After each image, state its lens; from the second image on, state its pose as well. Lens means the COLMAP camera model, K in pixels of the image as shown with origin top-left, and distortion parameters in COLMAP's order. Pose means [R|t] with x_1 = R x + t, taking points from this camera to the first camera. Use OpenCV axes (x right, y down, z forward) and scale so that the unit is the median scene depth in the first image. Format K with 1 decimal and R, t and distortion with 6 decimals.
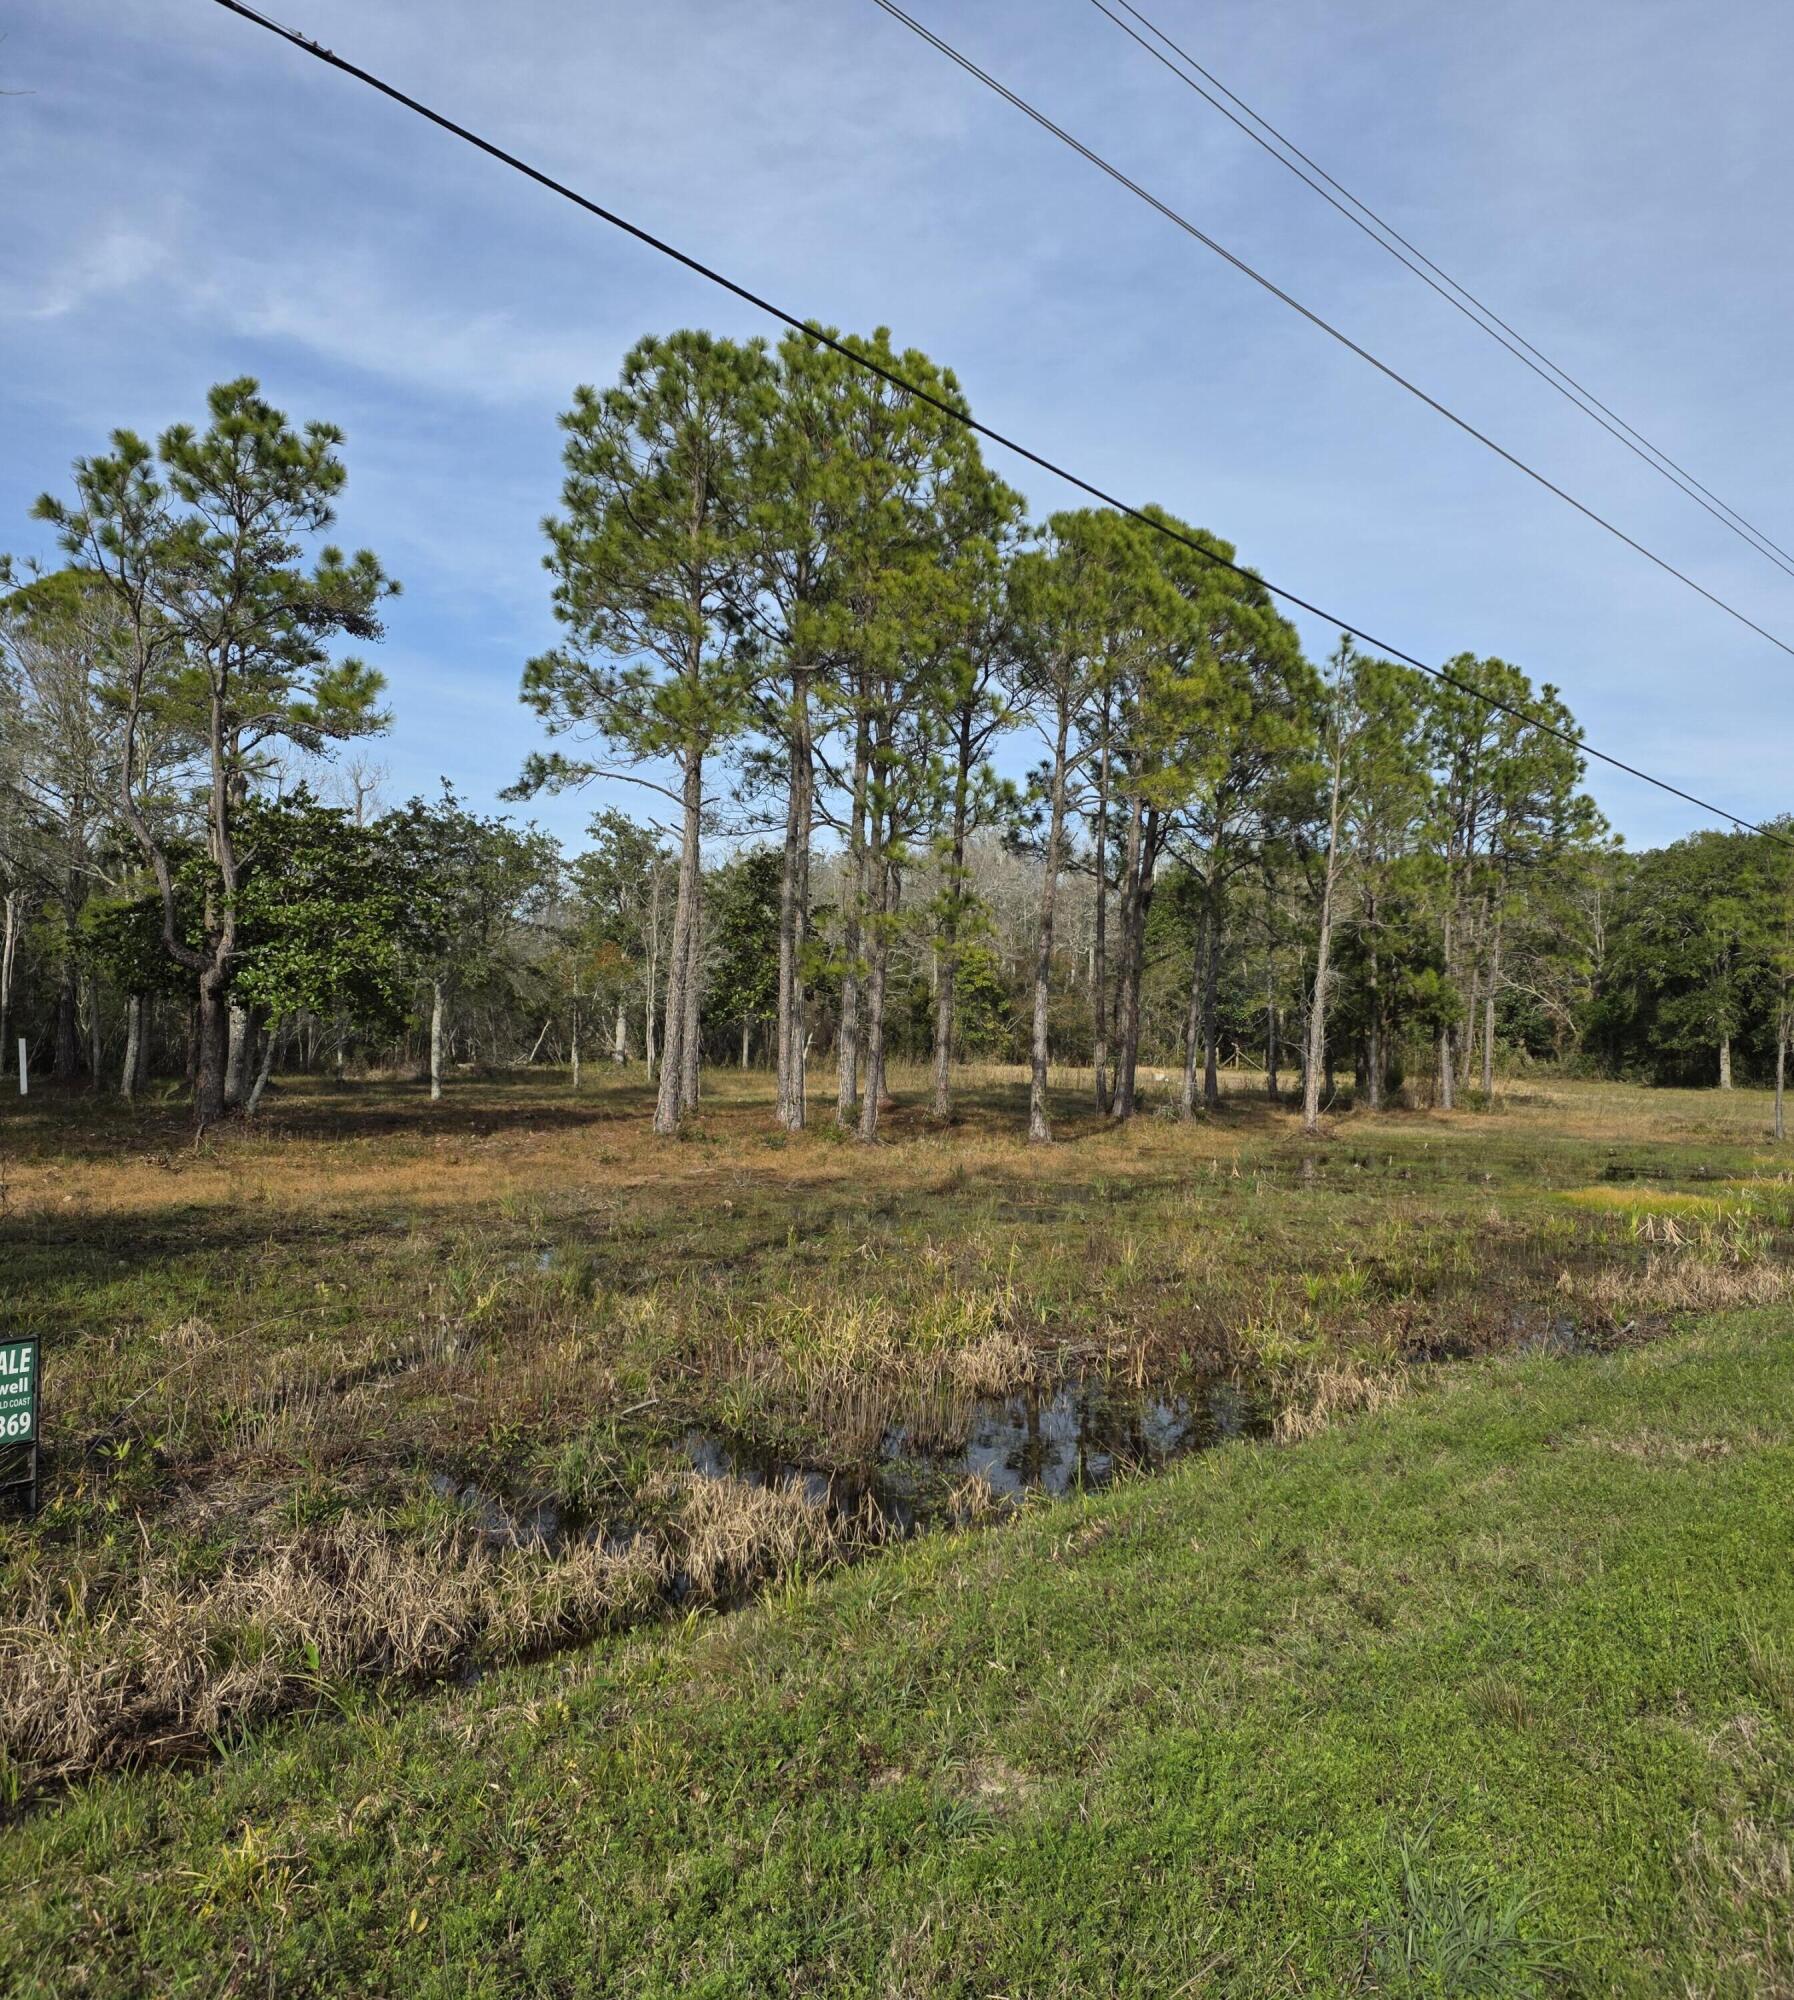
lens RADIAL K [[1547.1, 0, 894.6], [0, 1547.1, 1005.0], [0, 0, 1]] dist [0.072351, -0.046971]
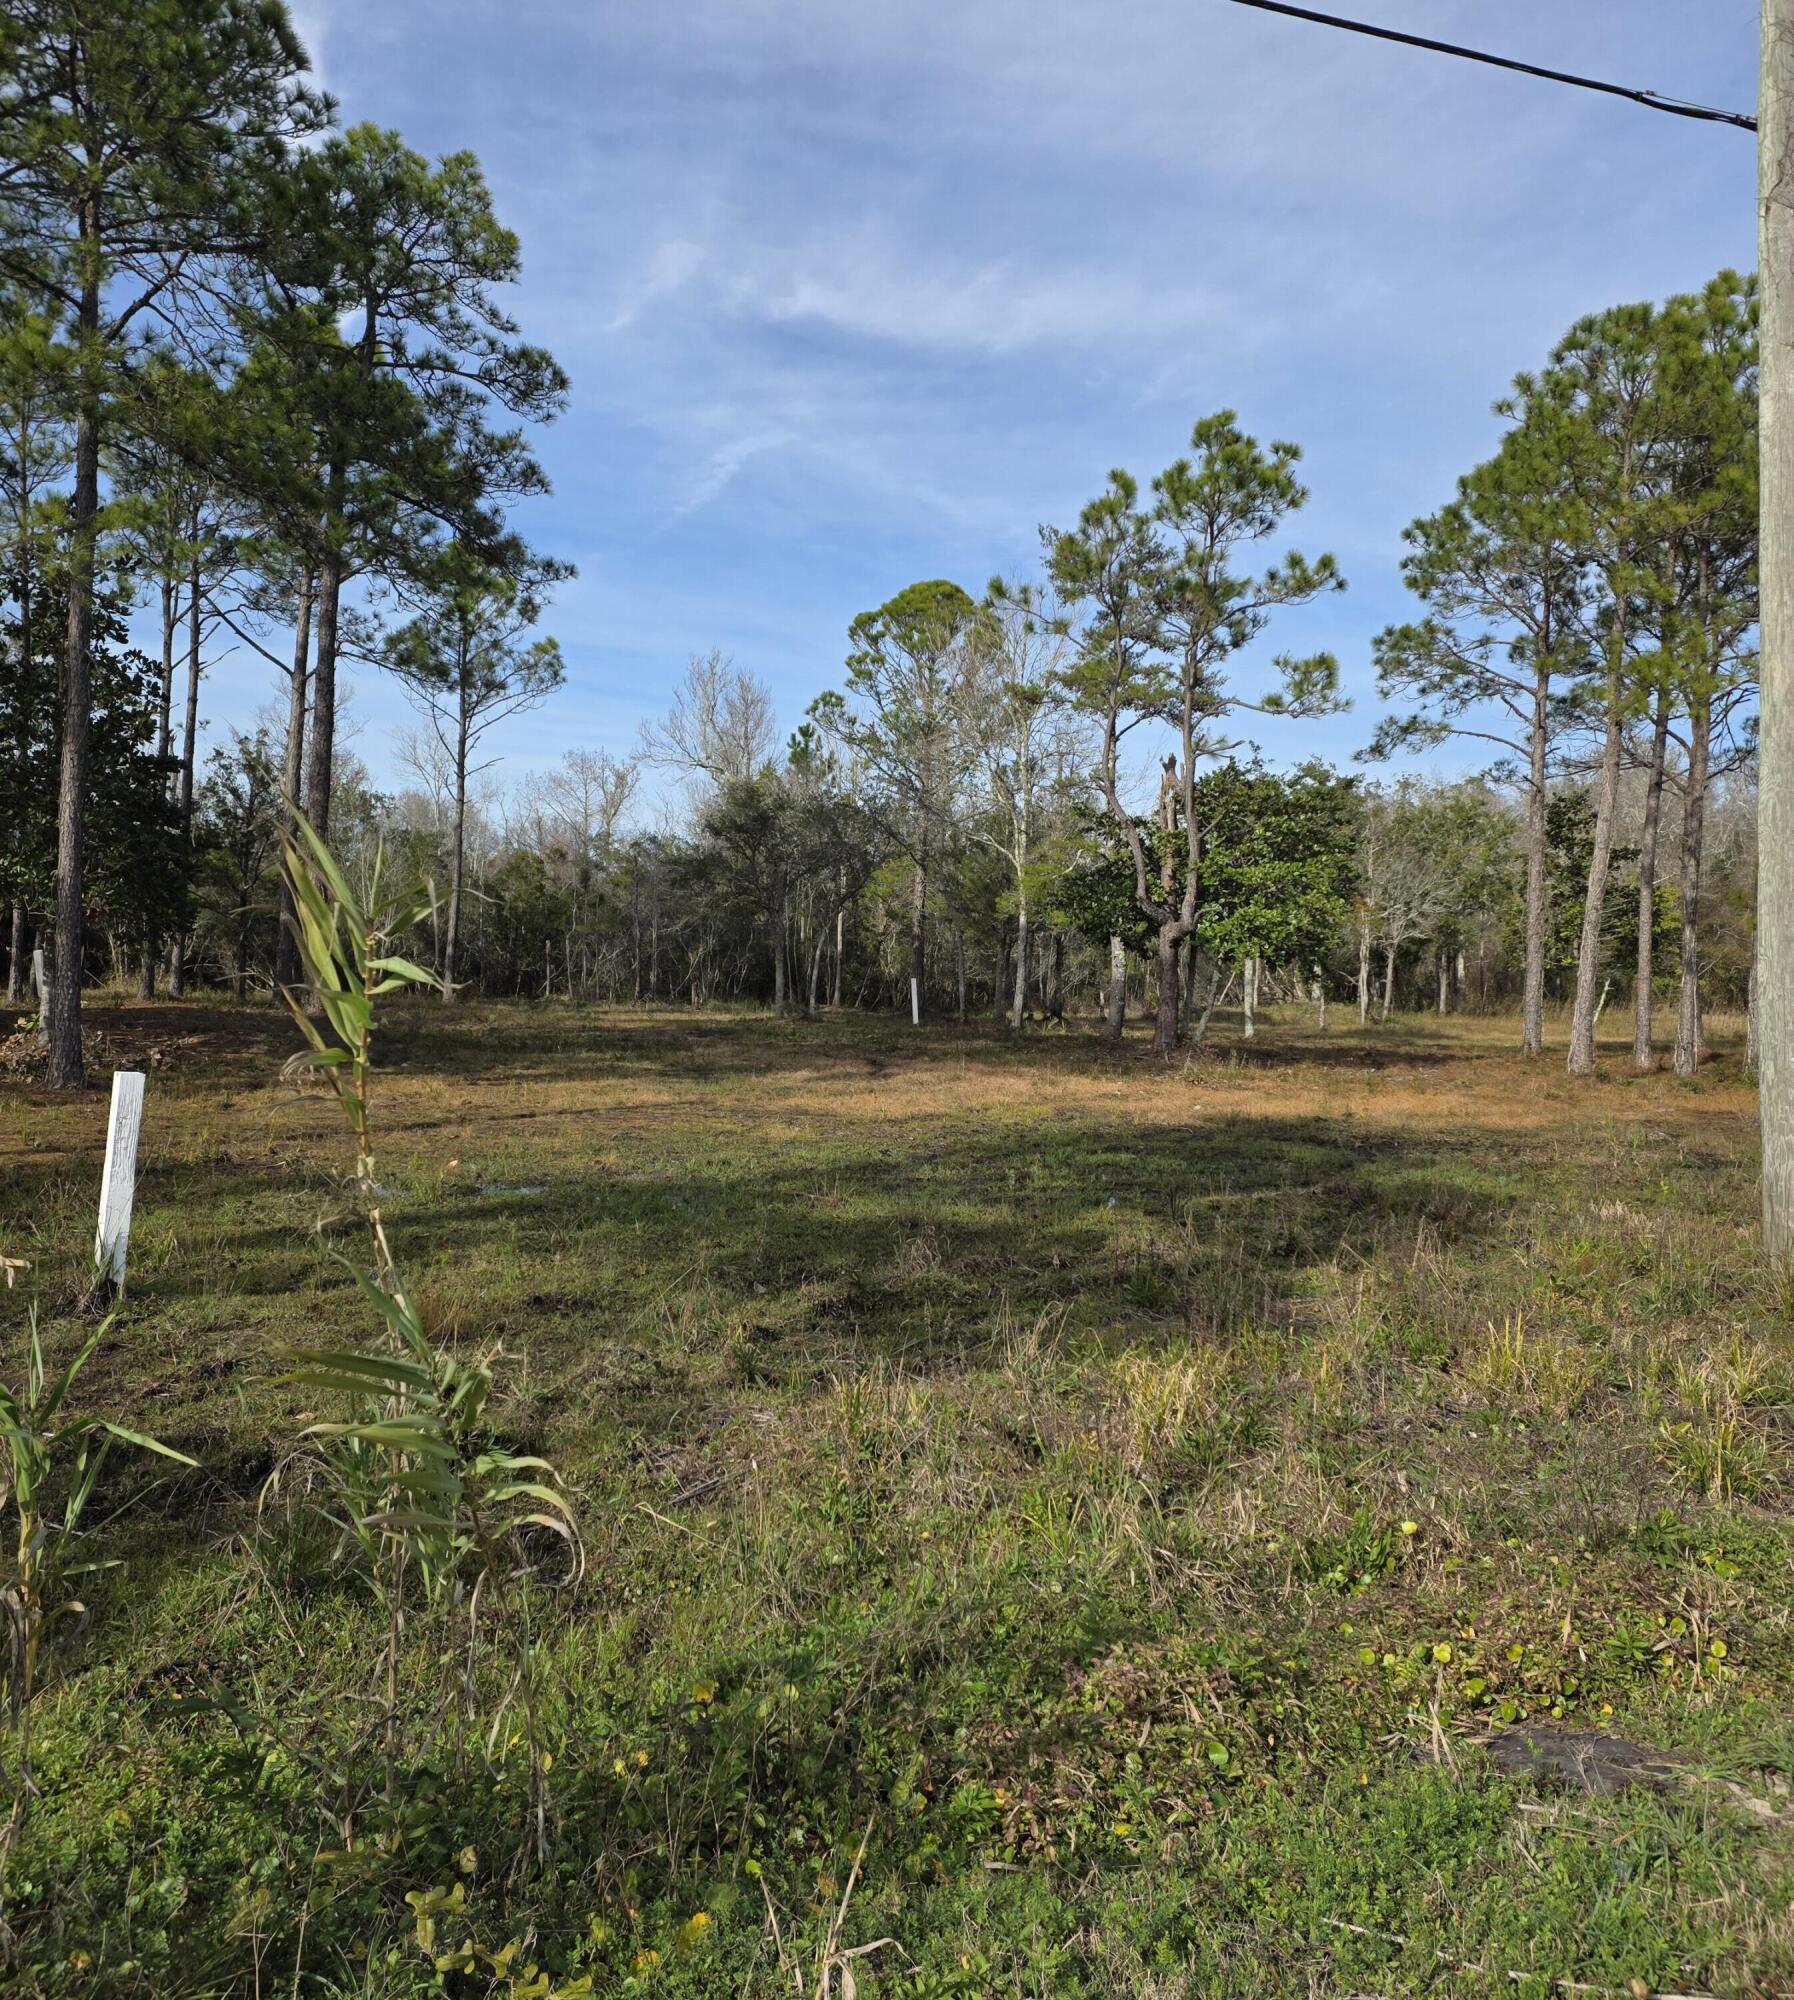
lens RADIAL K [[1547.1, 0, 853.2], [0, 1547.1, 984.6], [0, 0, 1]] dist [0.072351, -0.046971]
pose [[0.939138, 0.010339, -0.343385, -0.190581], [-0.001798, 0.999681, 0.025183, -0.003505], [0.343536, -0.023033, 0.938857, -0.131605]]
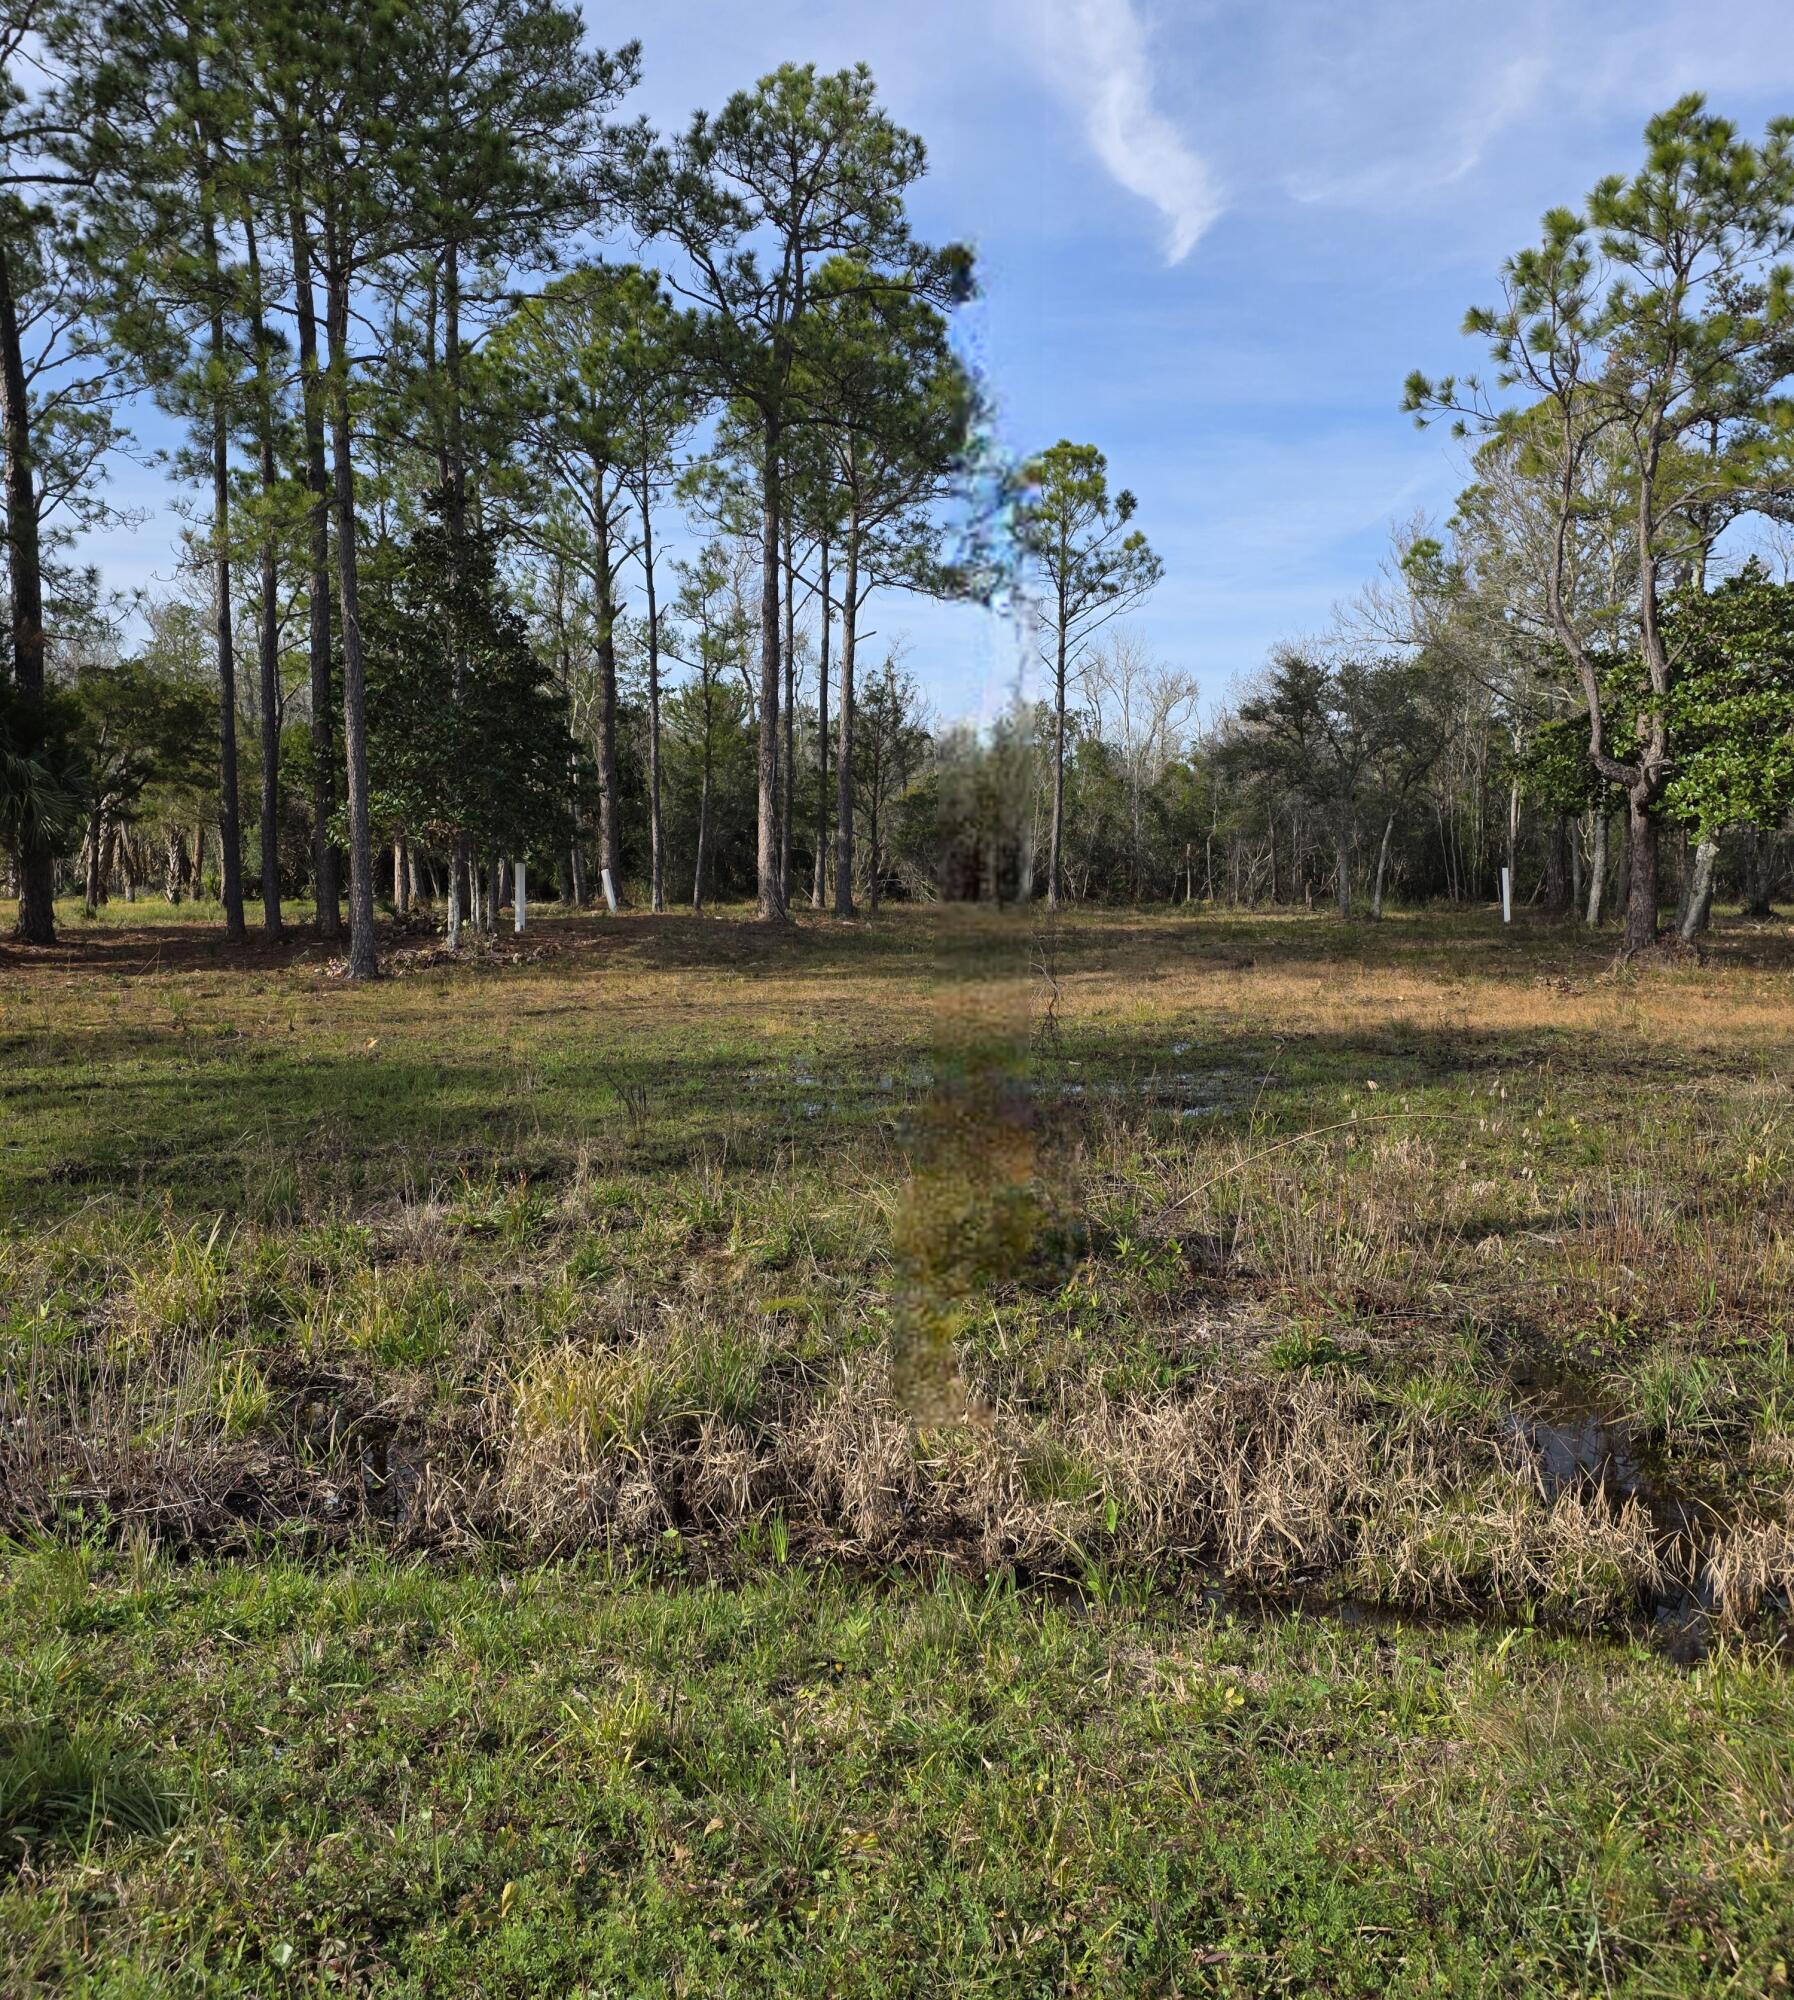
lens RADIAL K [[1547.1, 0, 941.7], [0, 1547.1, 995.1], [0, 0, 1]] dist [0.072351, -0.046971]
pose [[0.608370, 0.040247, -0.792633, 0.039128], [0.036688, 0.996220, 0.078743, 0.010437], [0.792805, -0.076985, 0.604593, 0.073494]]
